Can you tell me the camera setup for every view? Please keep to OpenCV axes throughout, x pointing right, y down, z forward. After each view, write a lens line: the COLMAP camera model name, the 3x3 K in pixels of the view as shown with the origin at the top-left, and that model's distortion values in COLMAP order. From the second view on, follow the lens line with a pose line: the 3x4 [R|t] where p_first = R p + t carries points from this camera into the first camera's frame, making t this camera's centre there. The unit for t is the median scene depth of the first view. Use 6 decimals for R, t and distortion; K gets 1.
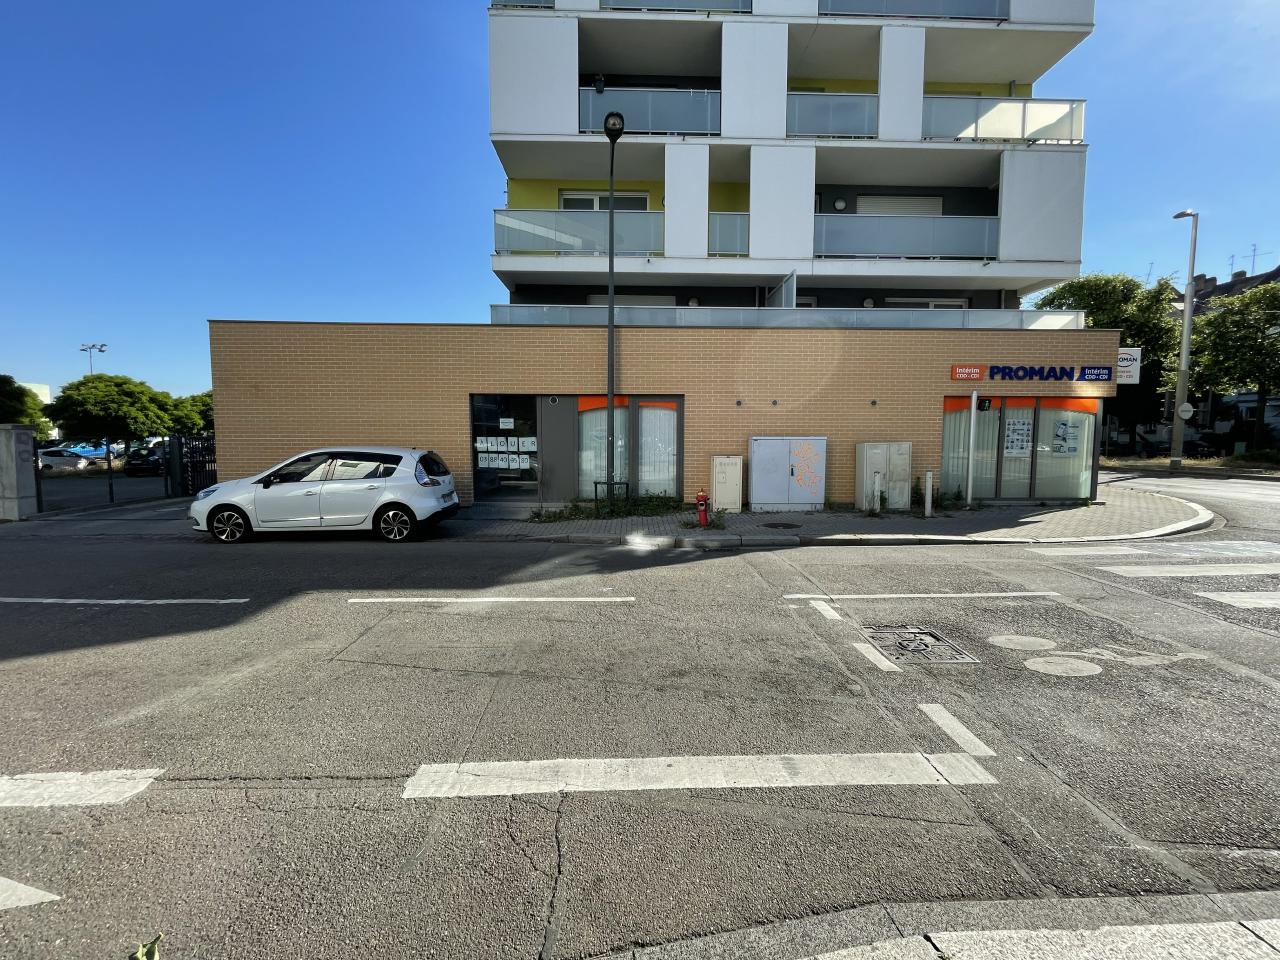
lens RADIAL K [[521.5, 0, 641.2], [0, 521.5, 477.8], [0, 0, 1]] dist [0.000646, -0.000348]
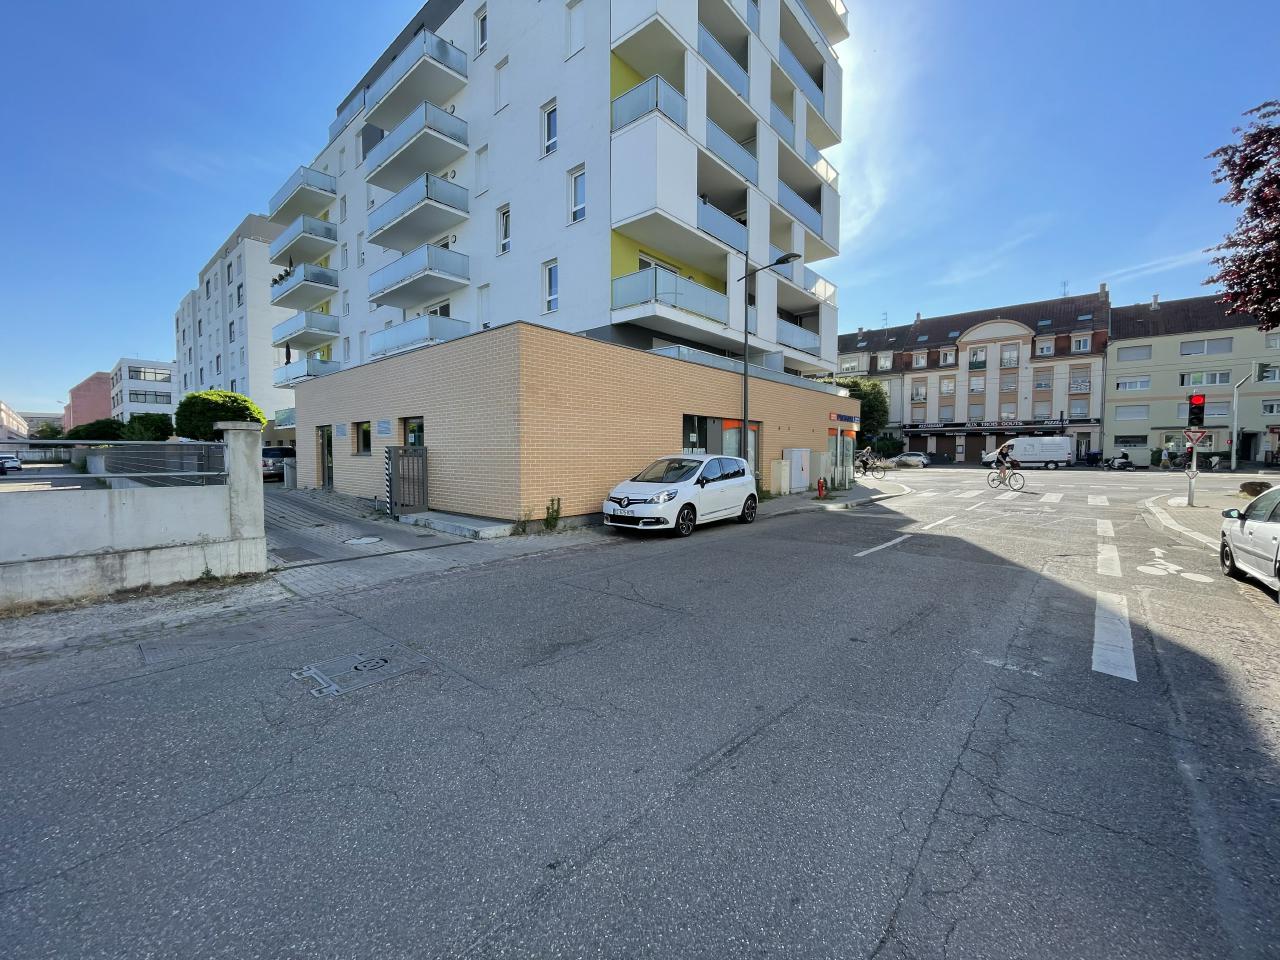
lens RADIAL K [[521.5, 0, 634.2], [0, 521.5, 477.2], [0, 0, 1]] dist [0.000646, -0.000348]
pose [[0.685531, -0.028854, 0.727471, -1.272838], [0.043275, 0.999063, -0.001154, -0.008070], [-0.726756, 0.032273, 0.686137, 0.197658]]
